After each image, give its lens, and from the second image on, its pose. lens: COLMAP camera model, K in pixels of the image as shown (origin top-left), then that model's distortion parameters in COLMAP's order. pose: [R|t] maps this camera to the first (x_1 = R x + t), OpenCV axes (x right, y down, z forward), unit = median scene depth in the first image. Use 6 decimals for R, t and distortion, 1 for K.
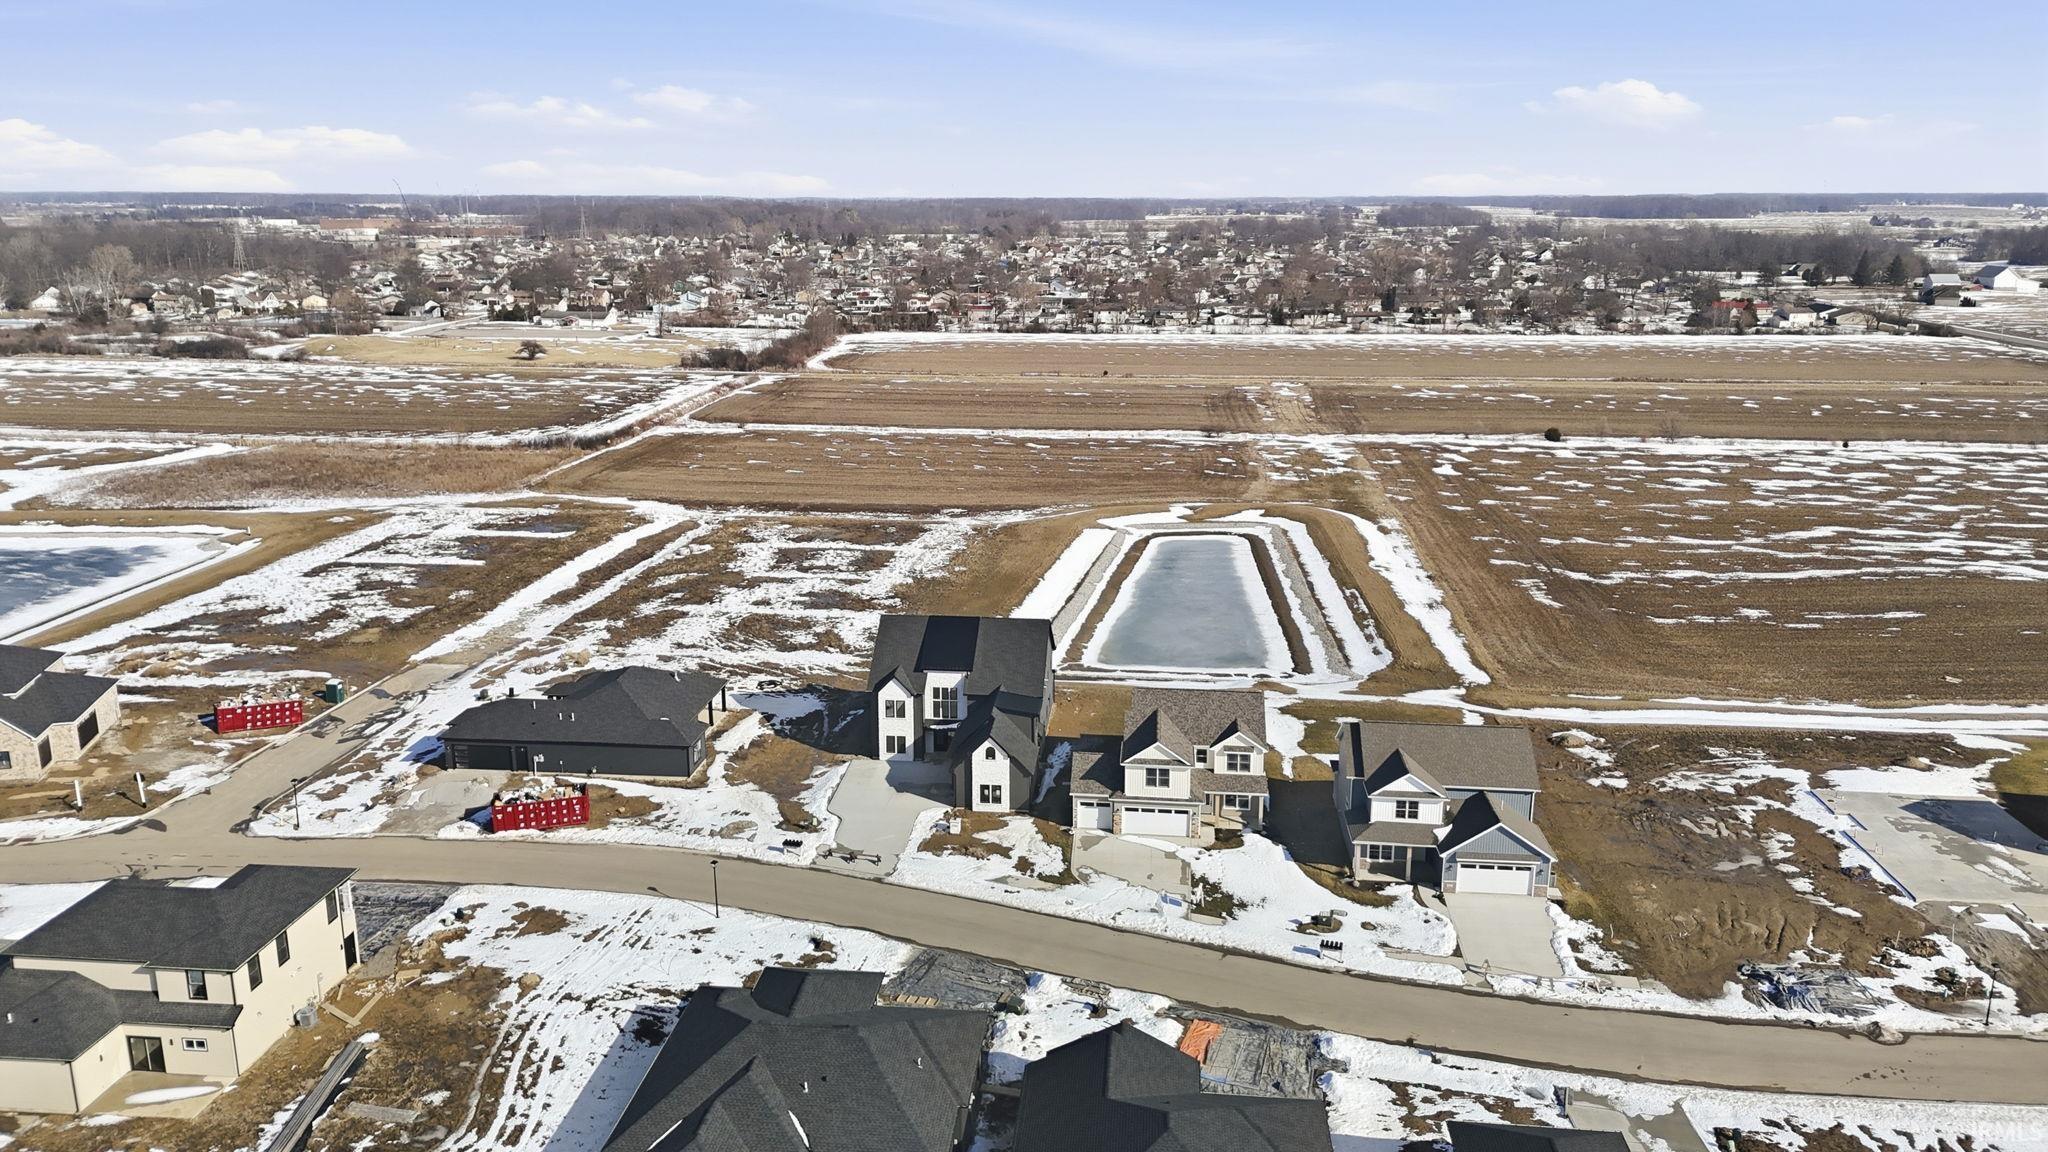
lens RADIAL K [[1528.5, 0, 1024.0], [0, 1528.5, 576.0], [0, 0, 1]] dist [0.086208, -0.002878]
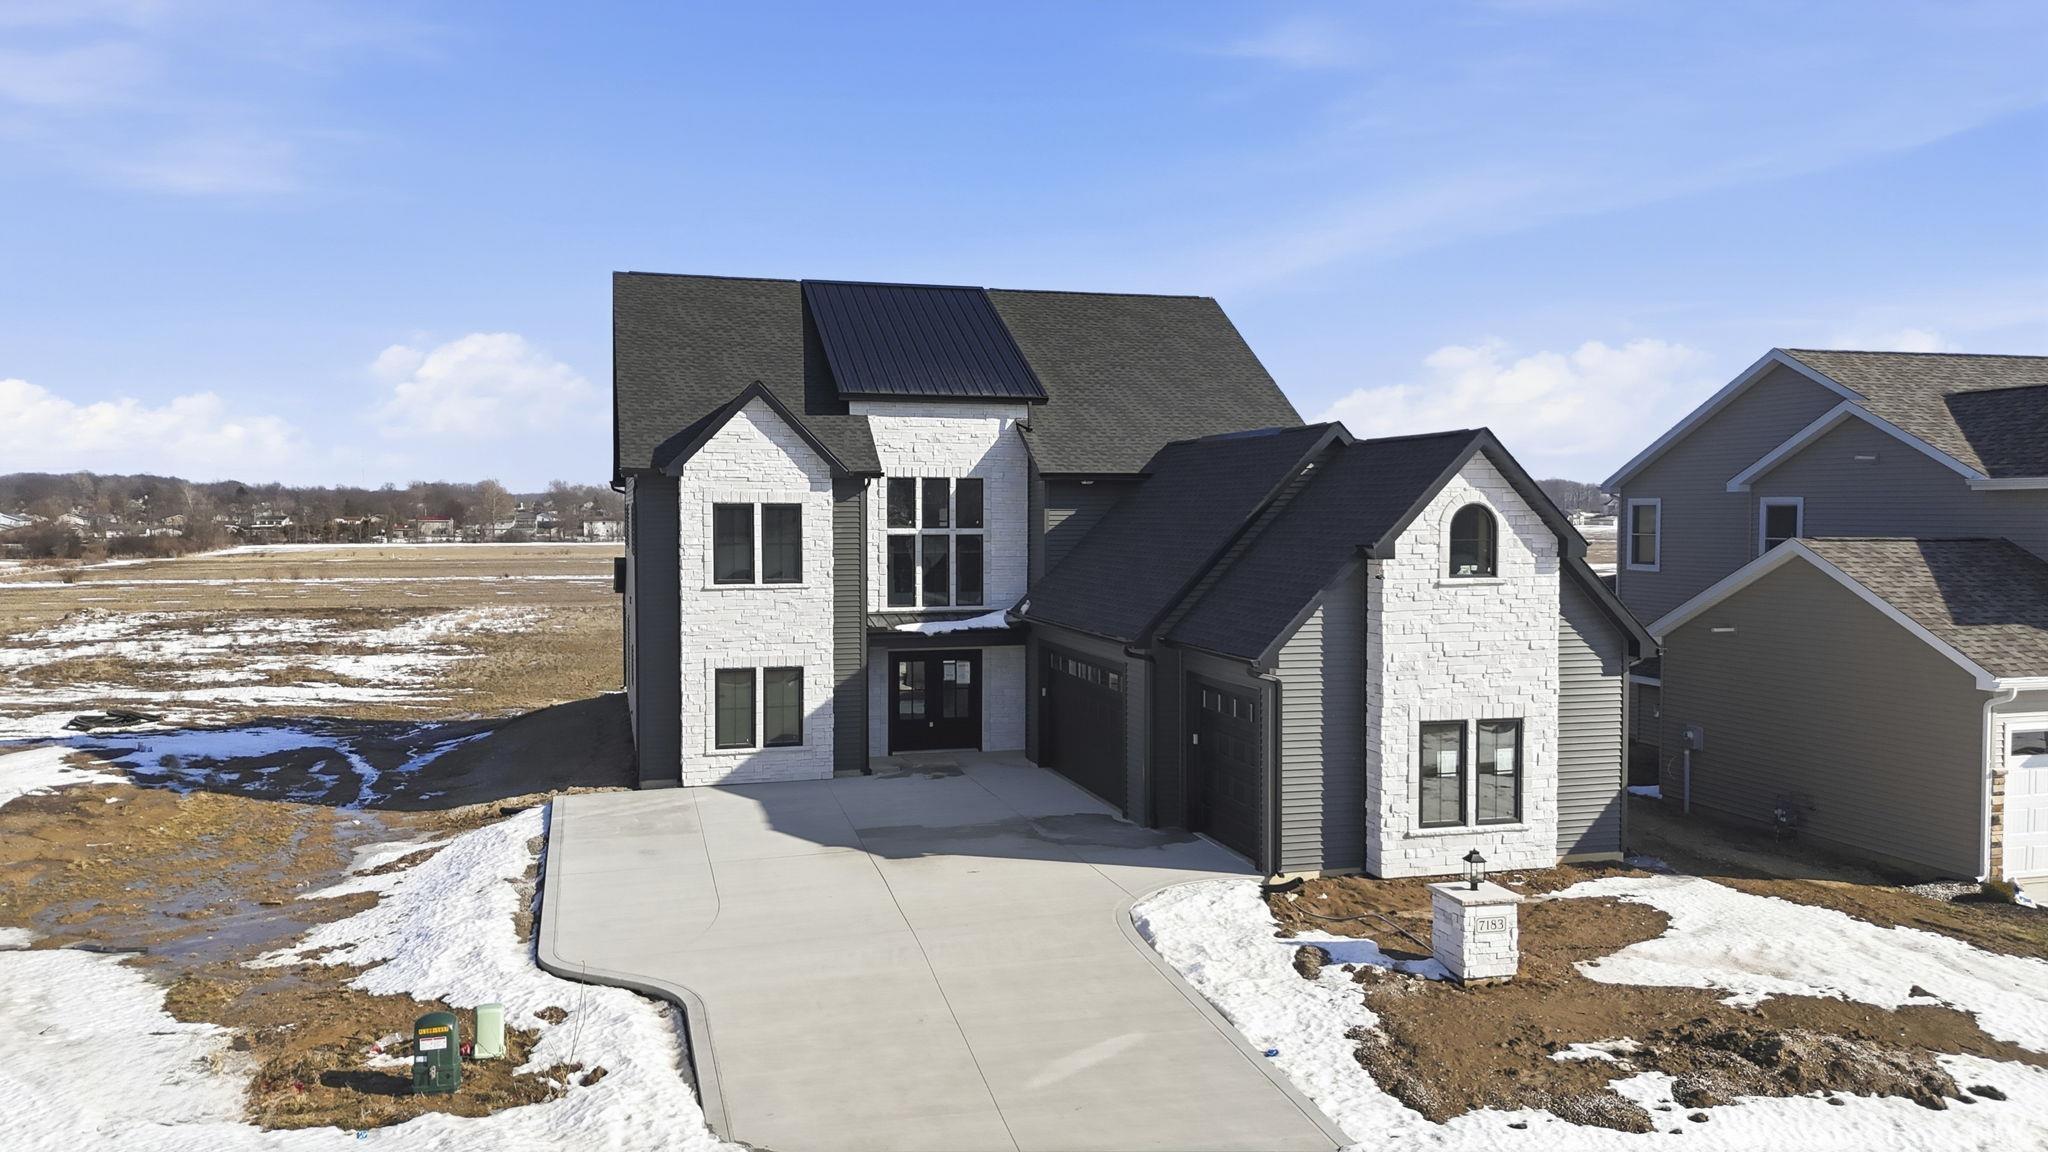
lens RADIAL K [[1528.5, 0, 1024.0], [0, 1528.5, 576.0], [0, 0, 1]] dist [0.086208, -0.002878]
pose [[0.934906, -0.020372, 0.354310, -0.127232], [0.091282, 0.978566, -0.184596, 0.136698], [-0.342956, 0.204922, 0.916727, 0.774219]]
